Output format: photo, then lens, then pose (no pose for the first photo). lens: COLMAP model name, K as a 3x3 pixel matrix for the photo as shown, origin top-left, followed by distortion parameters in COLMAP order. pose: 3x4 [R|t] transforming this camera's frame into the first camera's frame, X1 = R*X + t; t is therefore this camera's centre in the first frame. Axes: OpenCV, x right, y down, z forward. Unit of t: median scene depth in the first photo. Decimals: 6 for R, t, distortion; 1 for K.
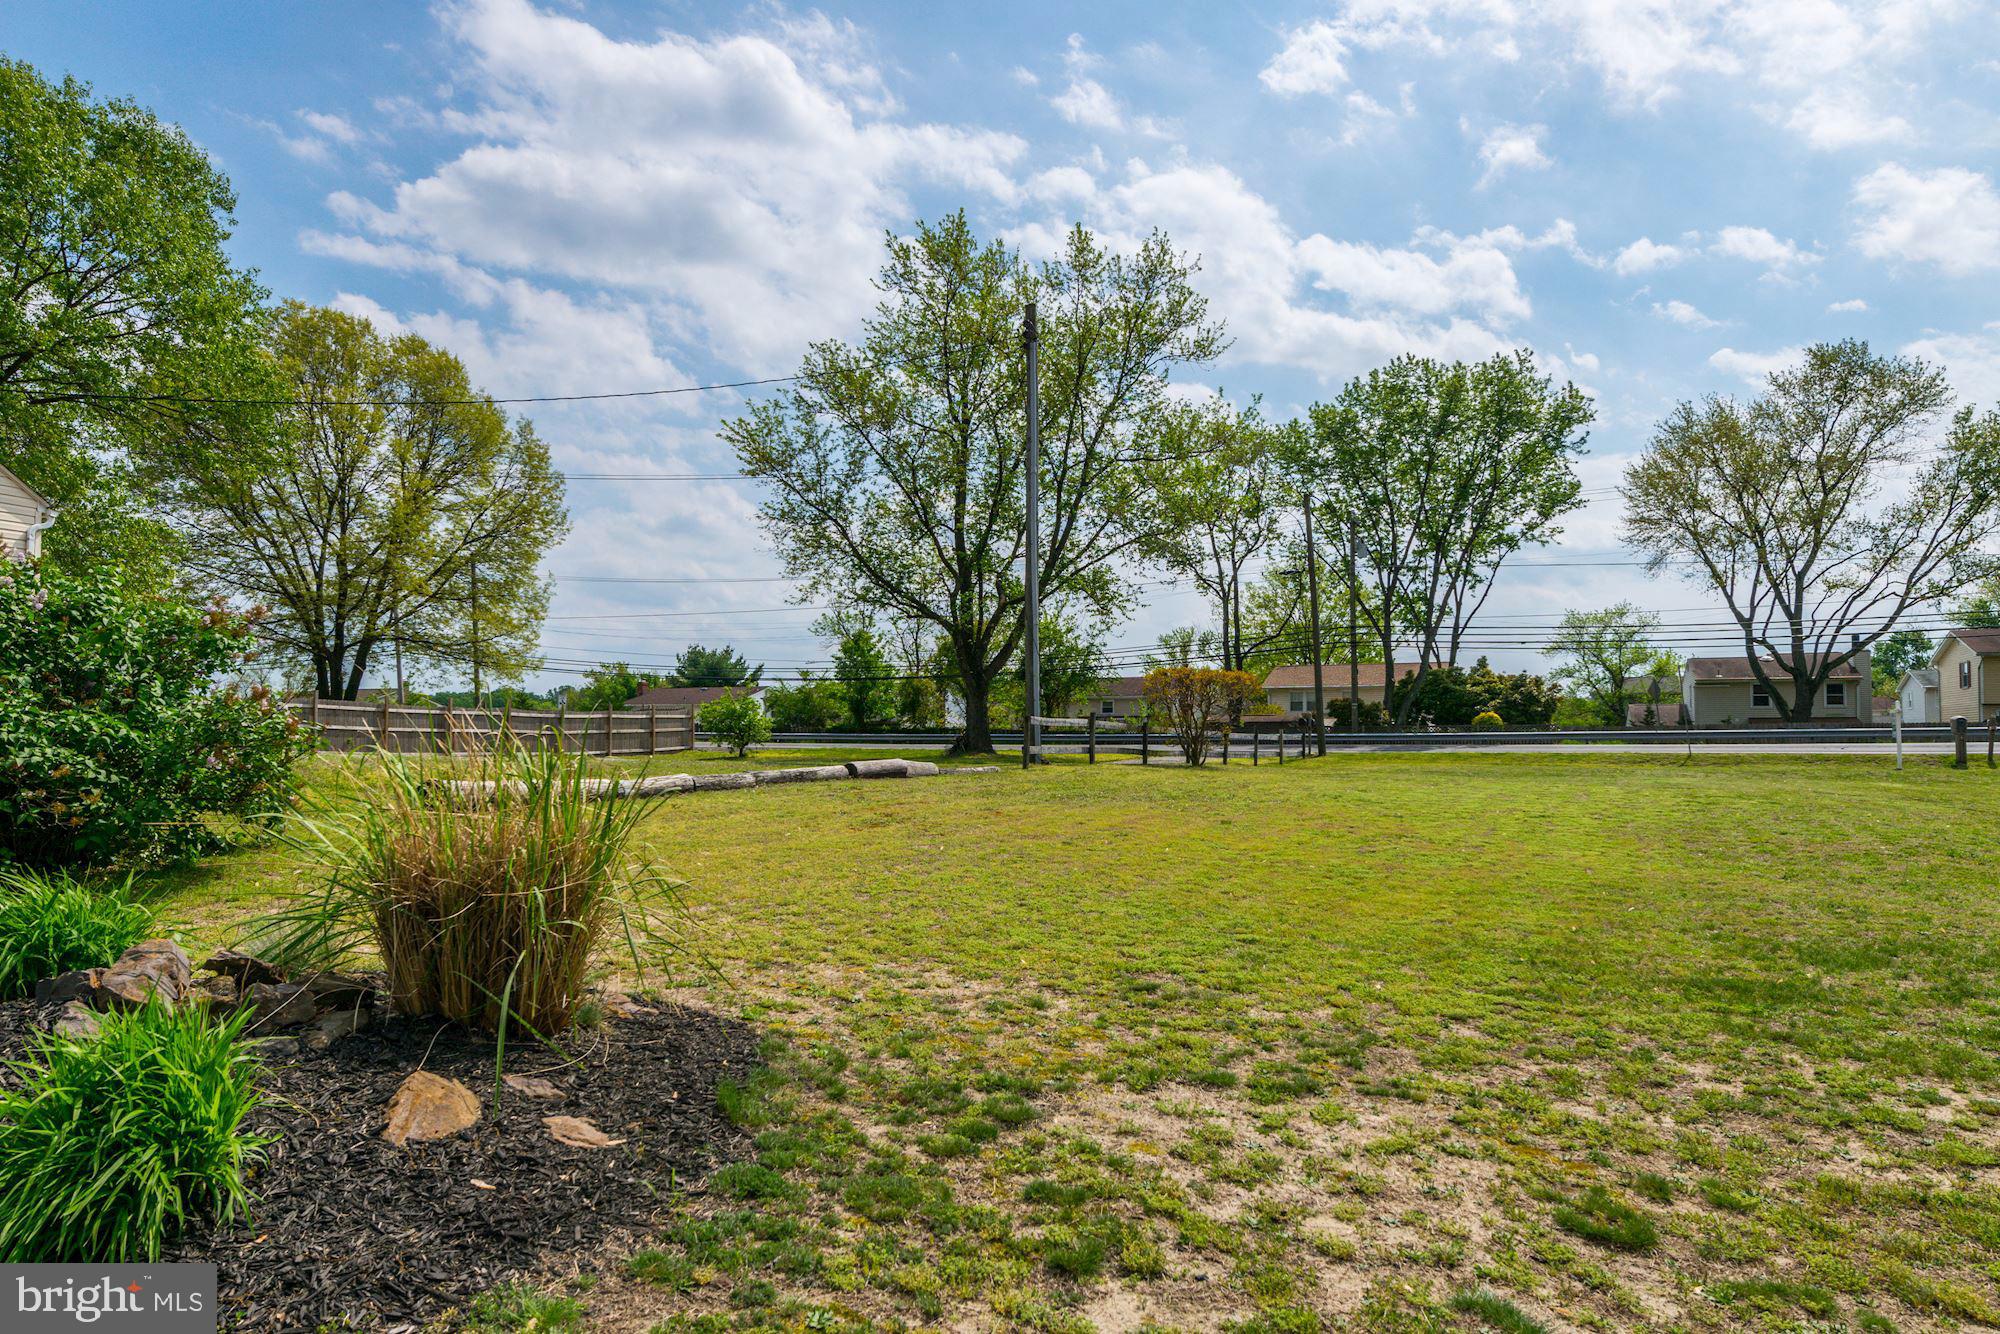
lens RADIAL K [[1228.1, 0, 1002.3], [0, 1228.1, 674.7], [0, 0, 1]] dist [0.013644, -0.004520]
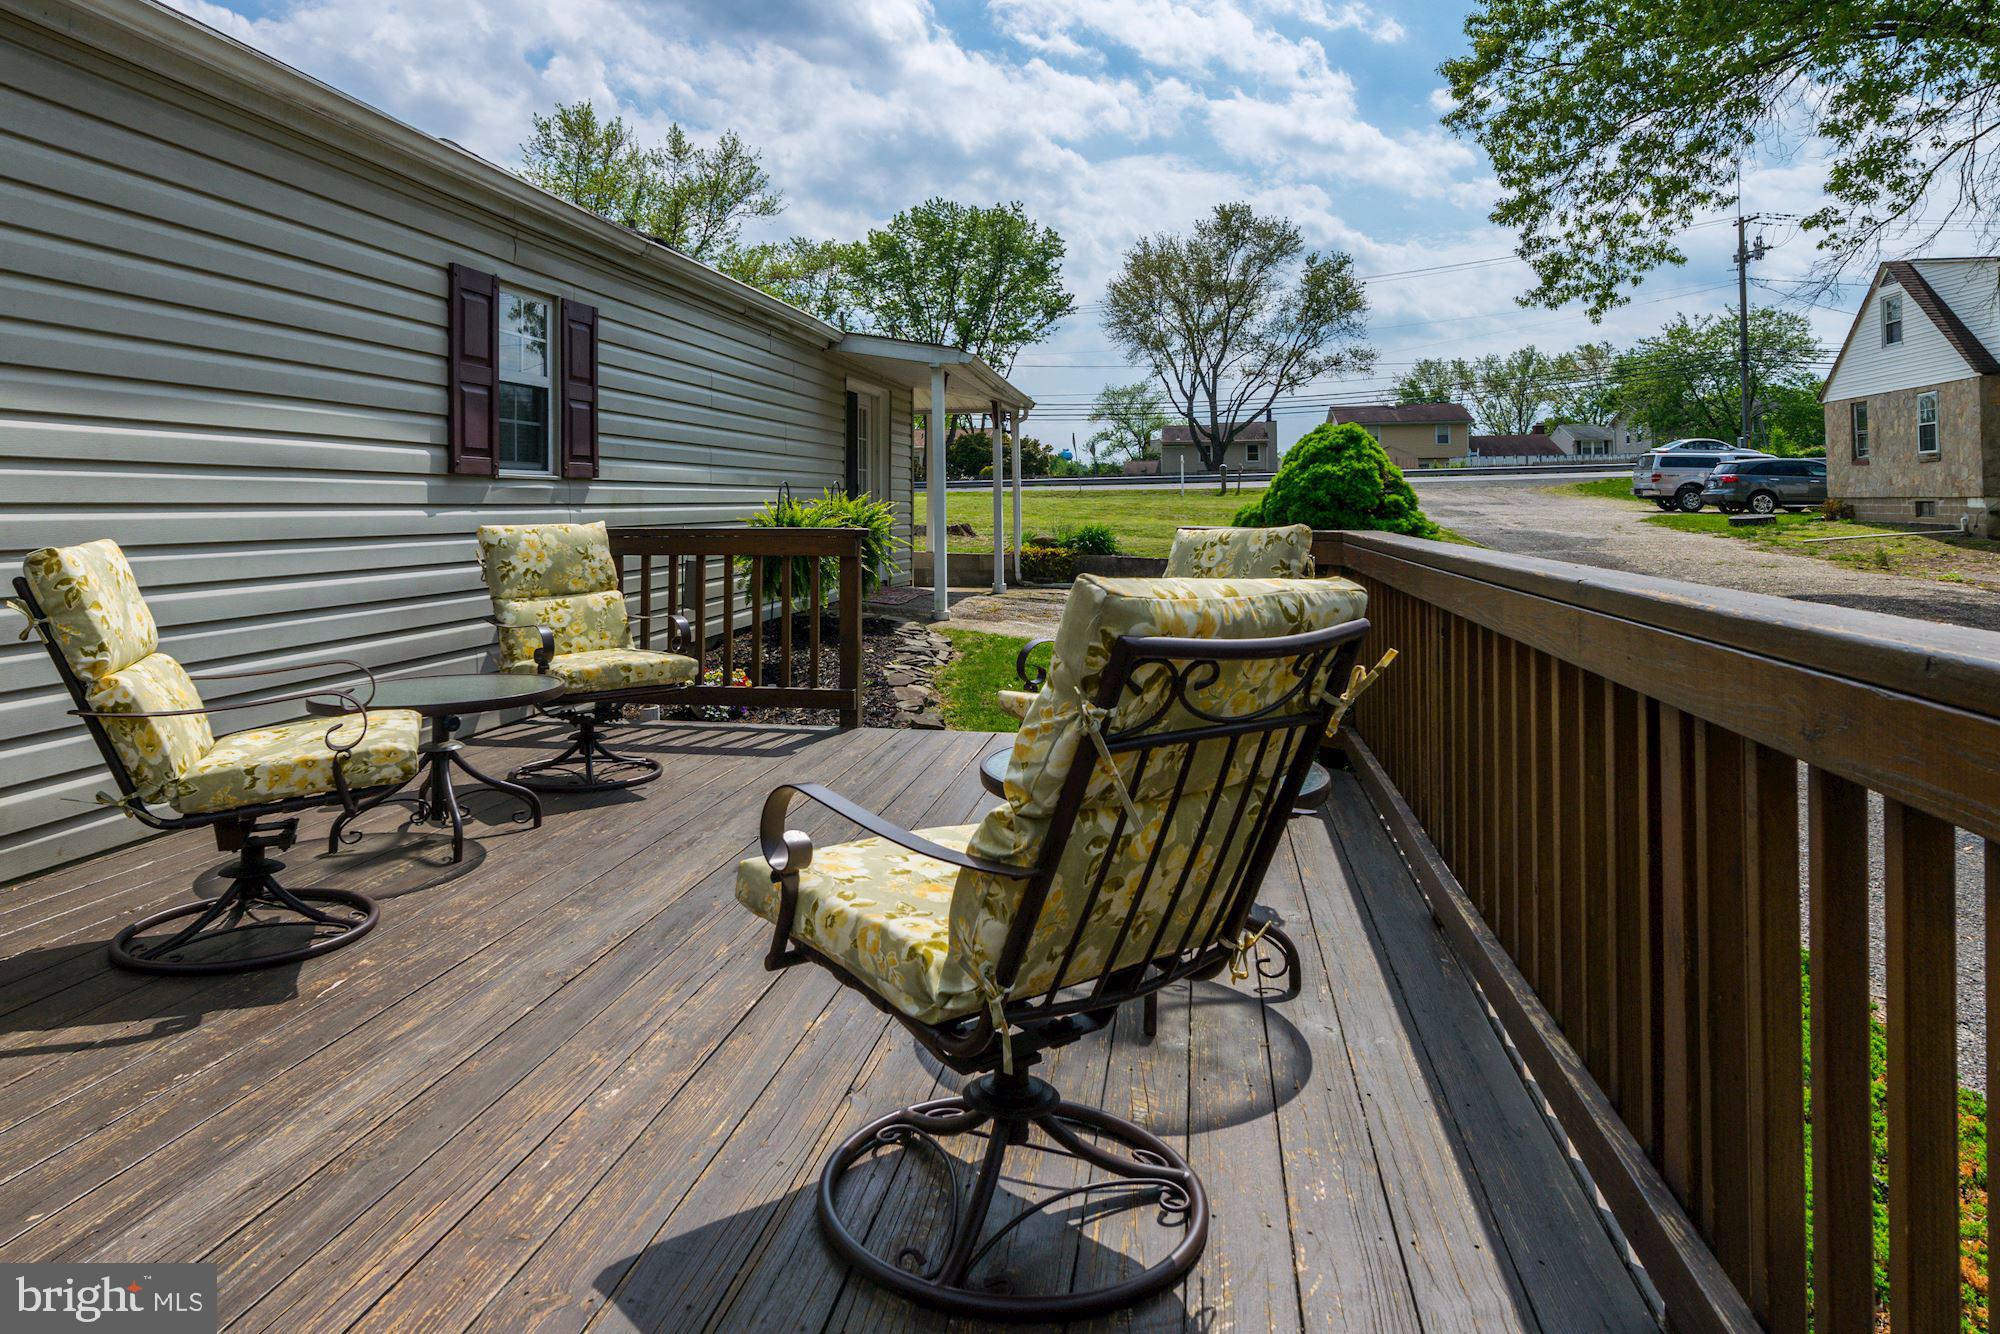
lens RADIAL K [[1228.1, 0, 928.8], [0, 1228.1, 485.2], [0, 0, 1]] dist [0.013644, -0.004520]
pose [[0.973050, -0.004980, 0.230541, 0.011060], [-0.004353, 0.999192, 0.039958, -0.002075], [-0.230554, -0.039885, 0.972242, -0.294042]]
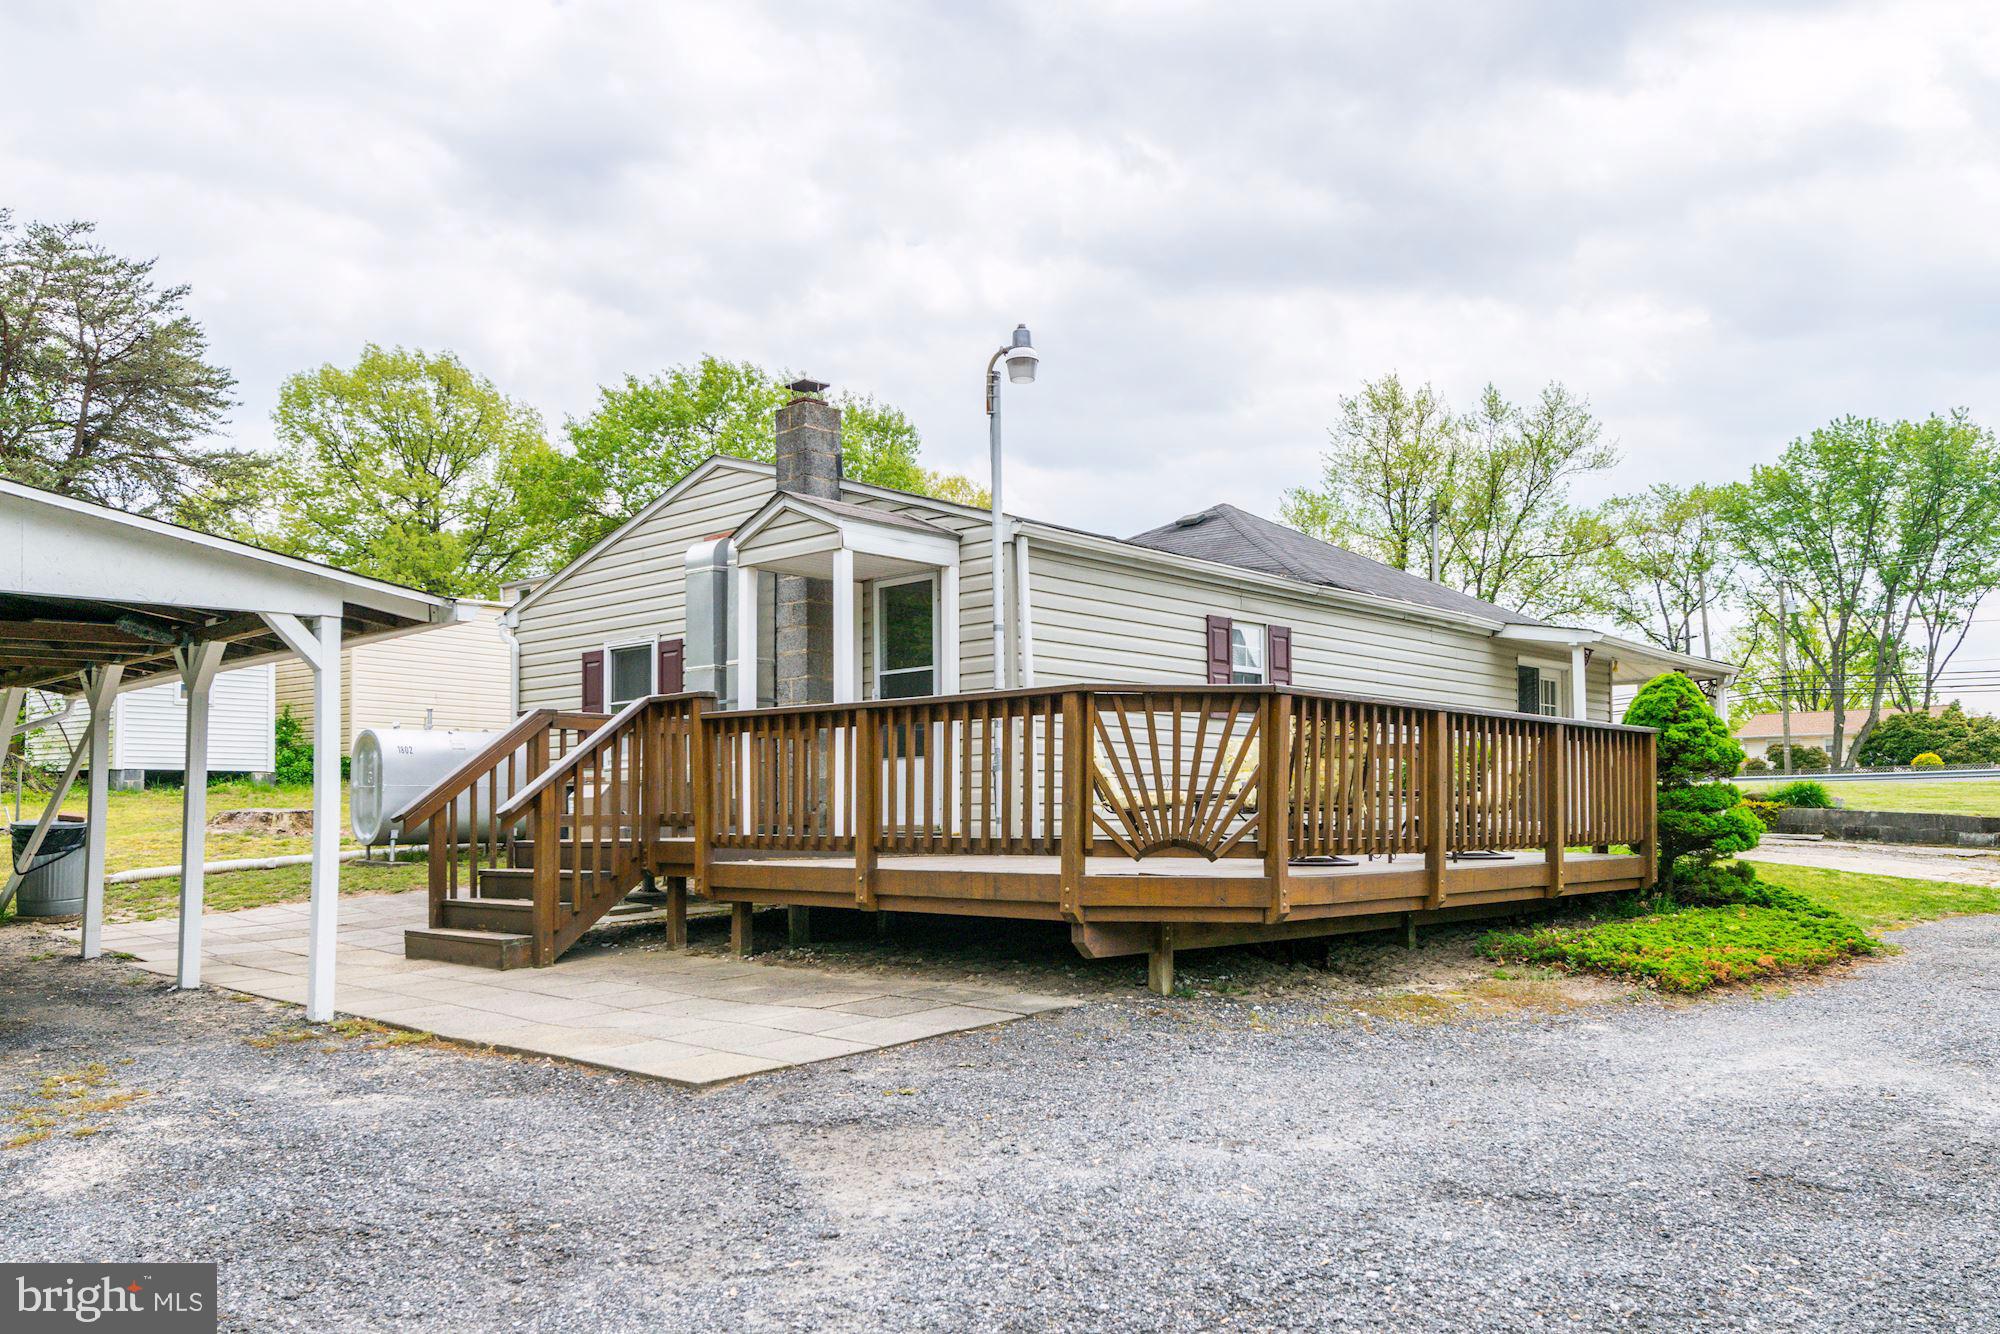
lens RADIAL K [[1477.1, 0, 1018.8], [0, 1477.1, 669.4], [0, 0, 1]] dist [0.027220, -0.018212]
pose [[0.952348, -0.034800, -0.303021, 0.033315], [0.021055, 0.998601, -0.048508, 0.002744], [0.304285, 0.039816, 0.951749, -0.396445]]
